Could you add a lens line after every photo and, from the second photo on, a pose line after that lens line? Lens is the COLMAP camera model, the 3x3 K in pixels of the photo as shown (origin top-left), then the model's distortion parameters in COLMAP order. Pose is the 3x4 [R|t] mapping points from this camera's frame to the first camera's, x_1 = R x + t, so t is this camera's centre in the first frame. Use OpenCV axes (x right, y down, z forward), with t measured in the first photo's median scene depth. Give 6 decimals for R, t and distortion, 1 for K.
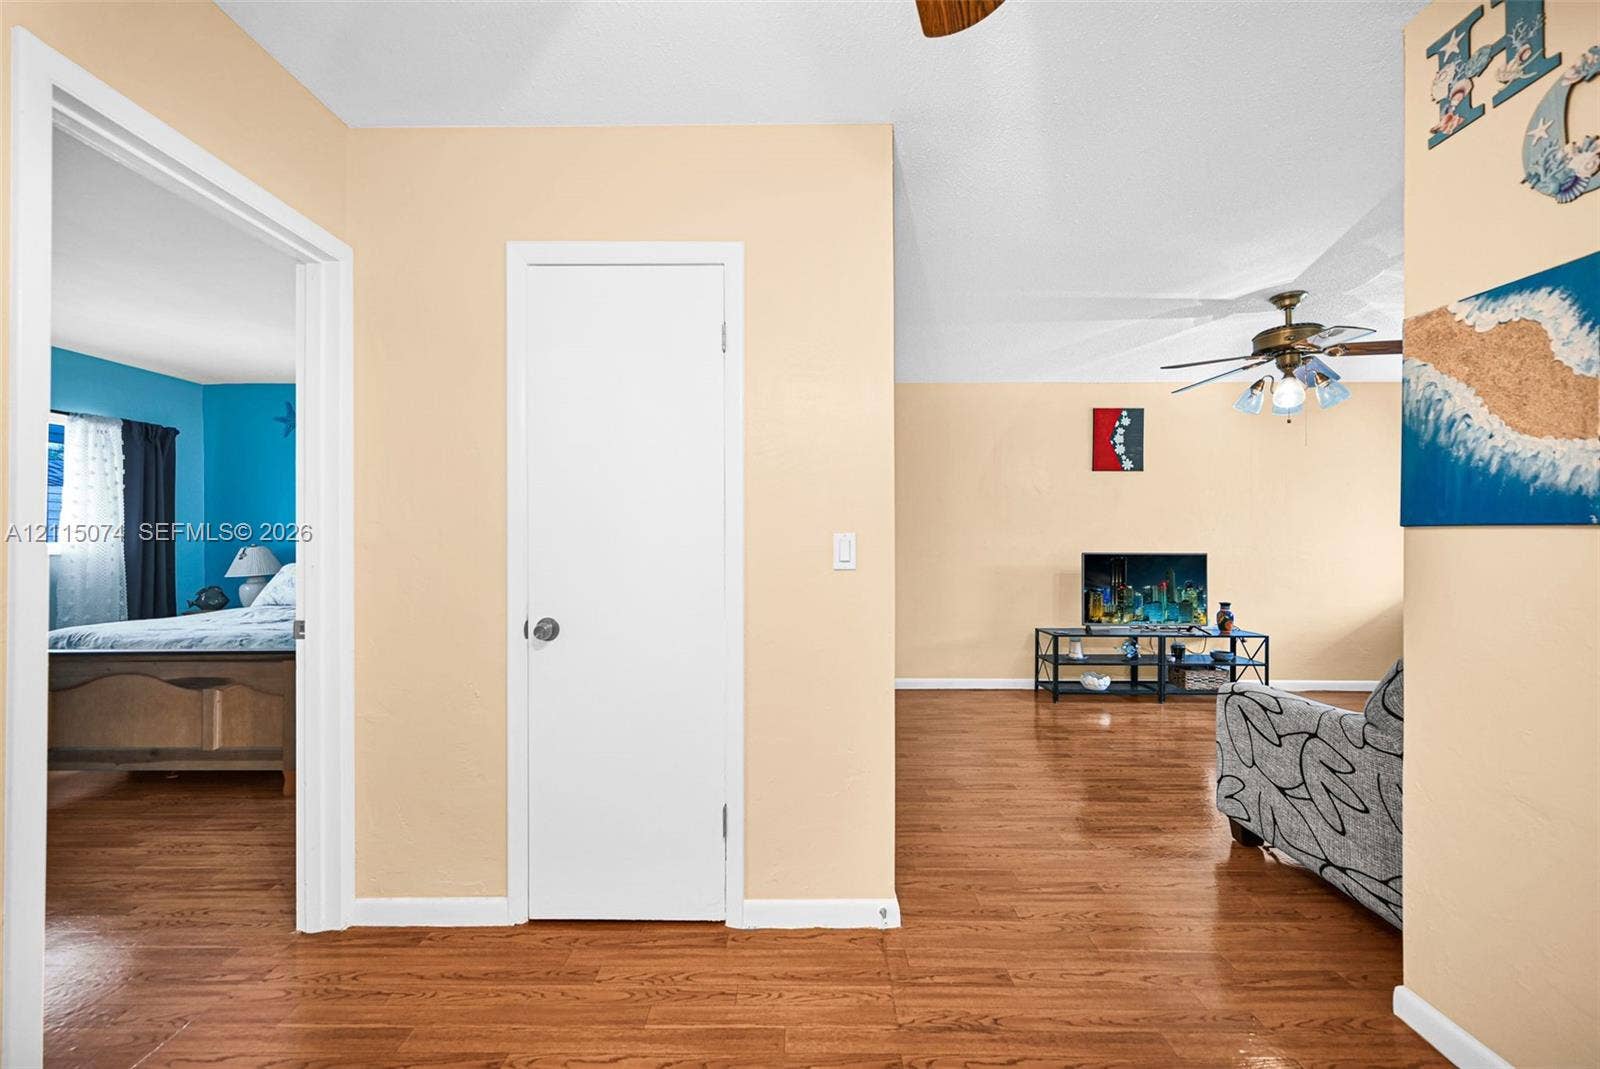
lens RADIAL K [[647.2, 0, 801.4], [0, 647.2, 538.5], [0, 0, 1]] dist [-0.000644, -0.000429]
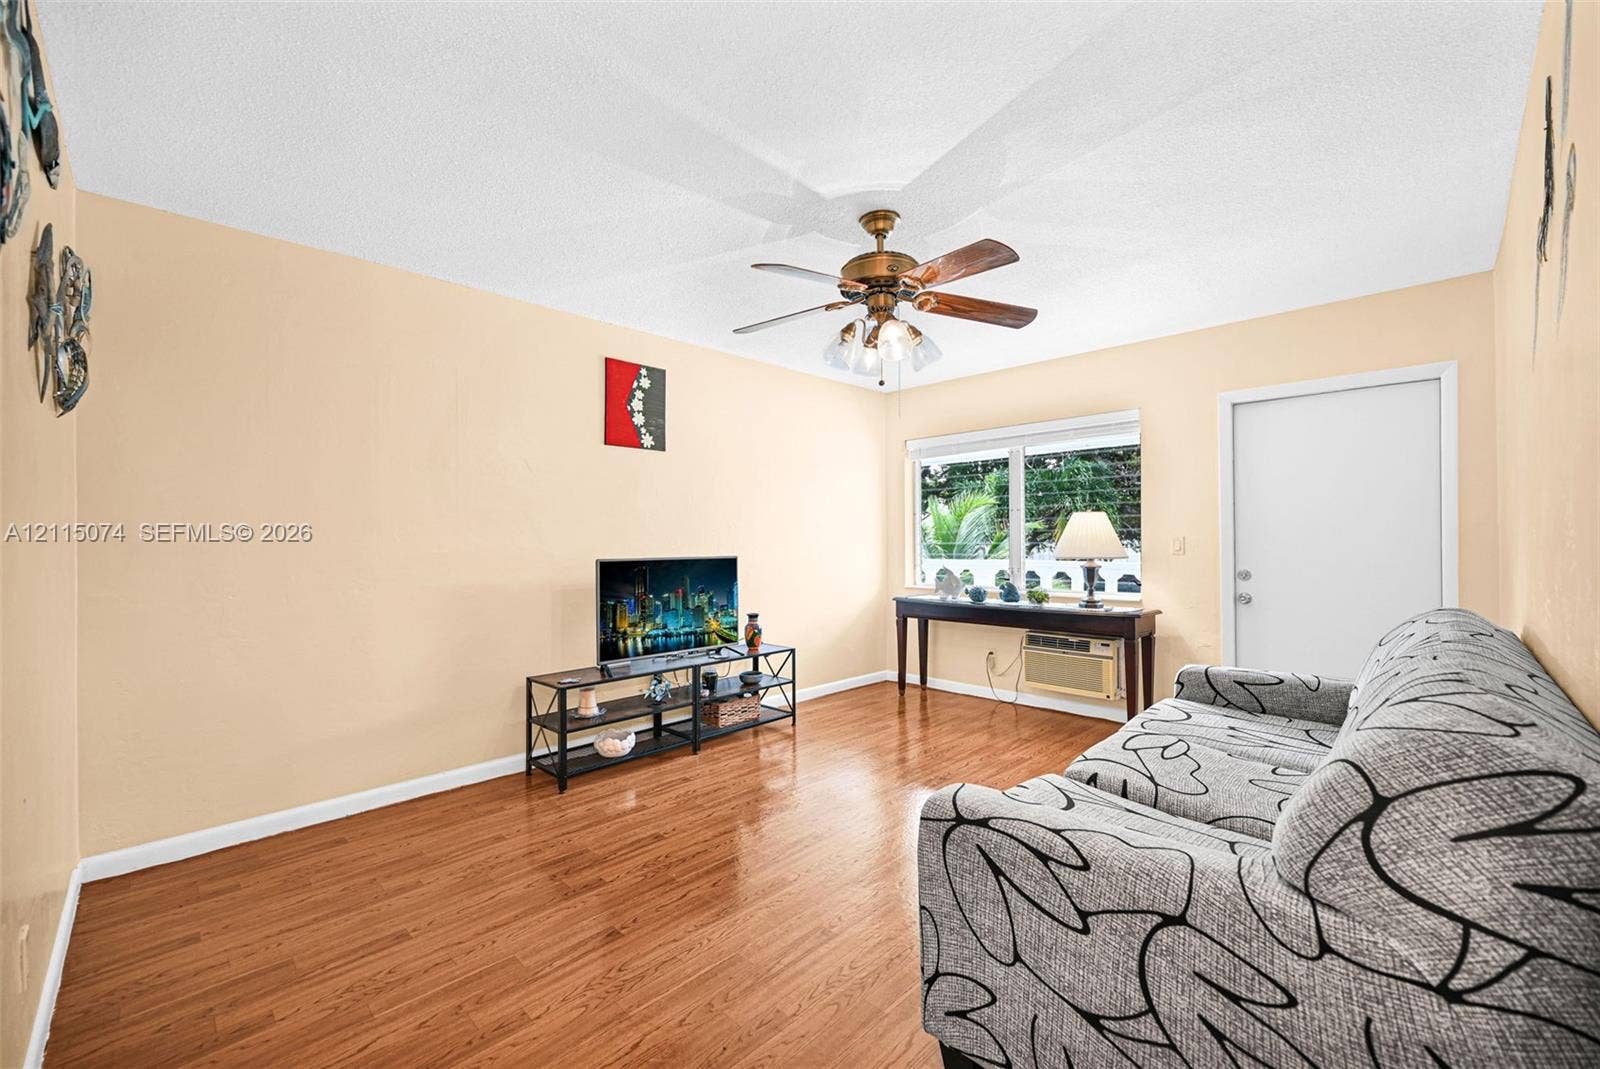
lens RADIAL K [[647.2, 0, 801.4], [0, 647.2, 538.5], [0, 0, 1]] dist [-0.000644, -0.000429]
pose [[0.700607, -0.004700, 0.713532, 0.098779], [0.007072, 0.999975, -0.000357, 0.001401], [-0.713512, 0.005296, 0.700623, 0.373137]]
